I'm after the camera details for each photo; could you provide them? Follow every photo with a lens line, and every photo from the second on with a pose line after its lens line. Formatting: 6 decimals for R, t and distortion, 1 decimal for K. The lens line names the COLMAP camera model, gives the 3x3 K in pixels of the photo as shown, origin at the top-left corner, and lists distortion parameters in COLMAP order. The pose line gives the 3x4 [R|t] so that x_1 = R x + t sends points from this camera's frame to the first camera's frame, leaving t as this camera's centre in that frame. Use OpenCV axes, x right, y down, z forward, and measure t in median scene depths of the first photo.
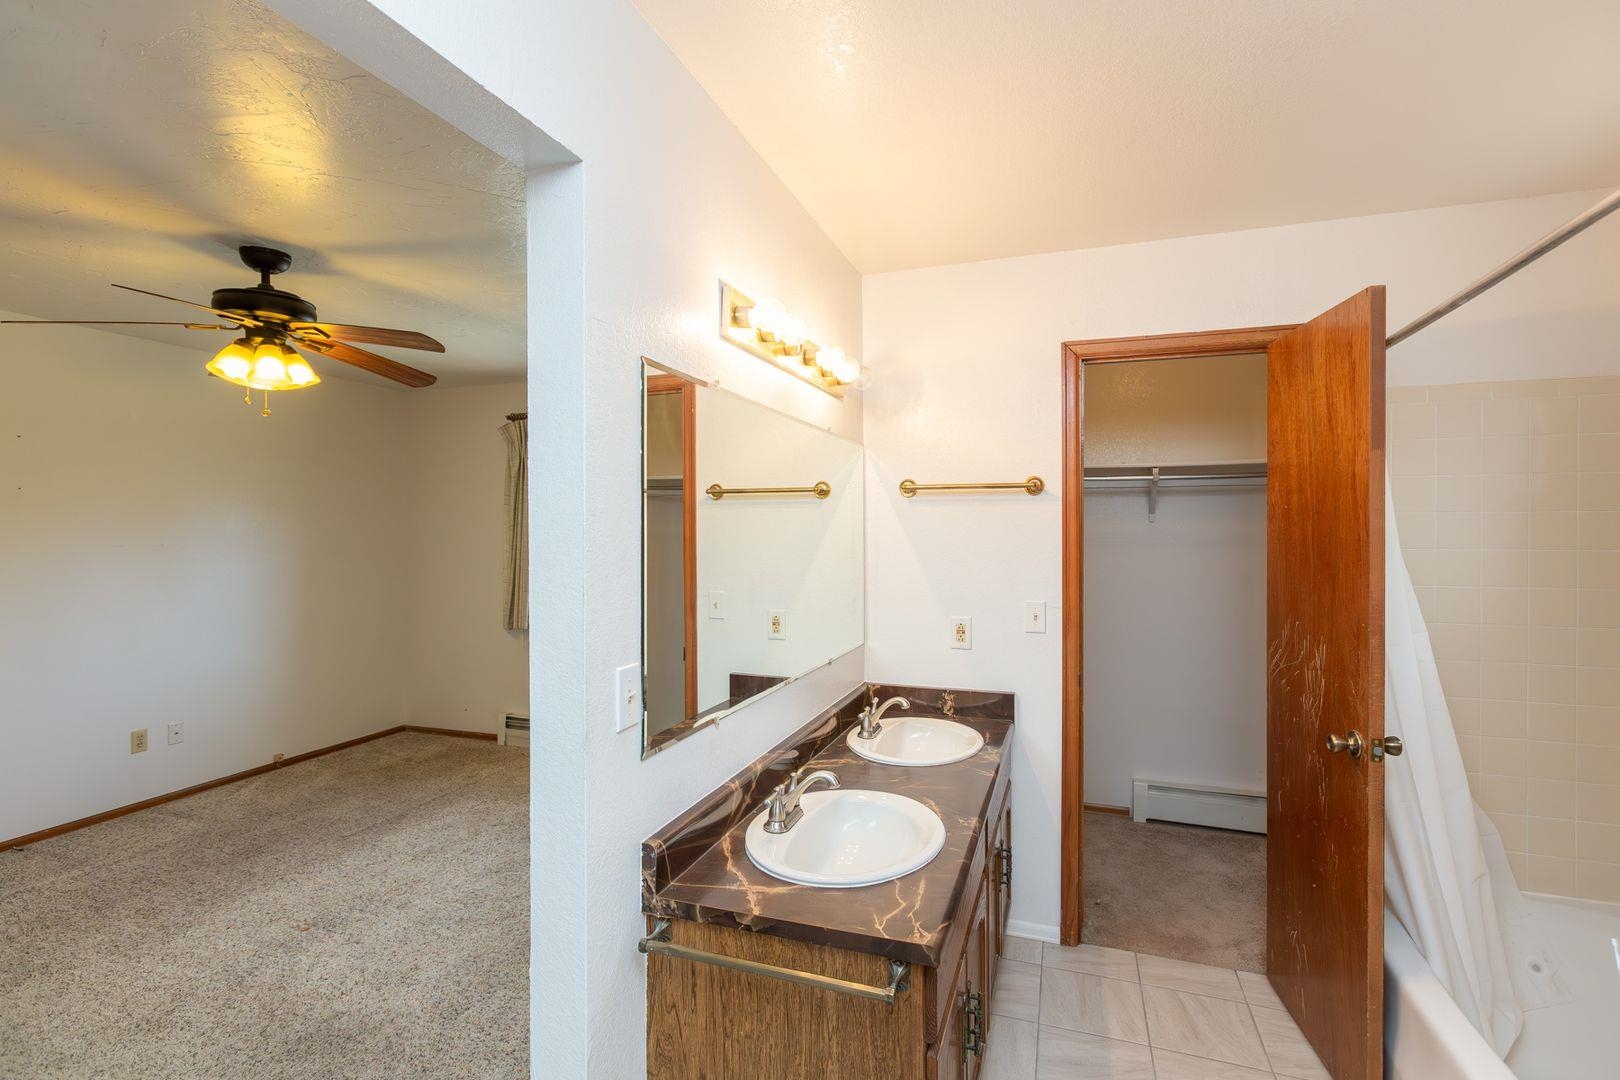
lens RADIAL K [[721.1, 0, 810.0], [0, 721.1, 540.0], [0, 0, 1]] dist [0.004125, -0.000033]
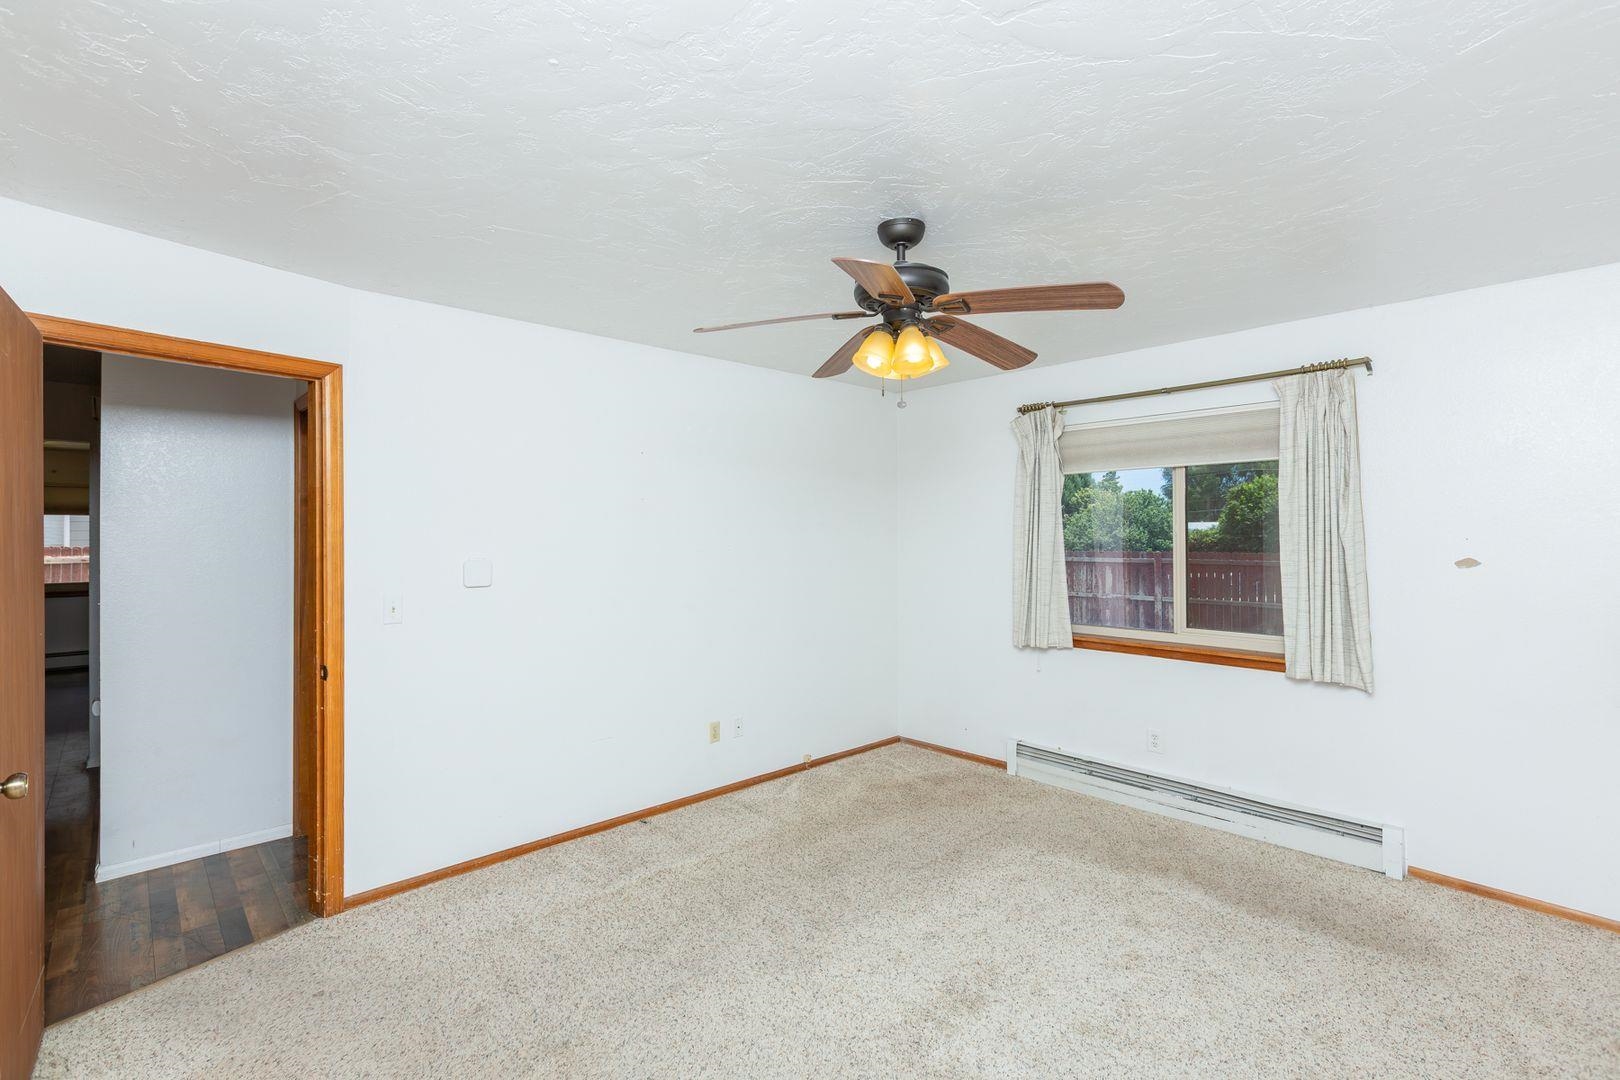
lens RADIAL K [[721.1, 0, 810.0], [0, 721.1, 540.0], [0, 0, 1]] dist [0.004125, -0.000033]
pose [[0.891670, 0.006625, -0.452638, -0.313295], [-0.008843, 0.999957, -0.002785, -0.003975], [0.452600, 0.006486, 0.891690, 0.106842]]
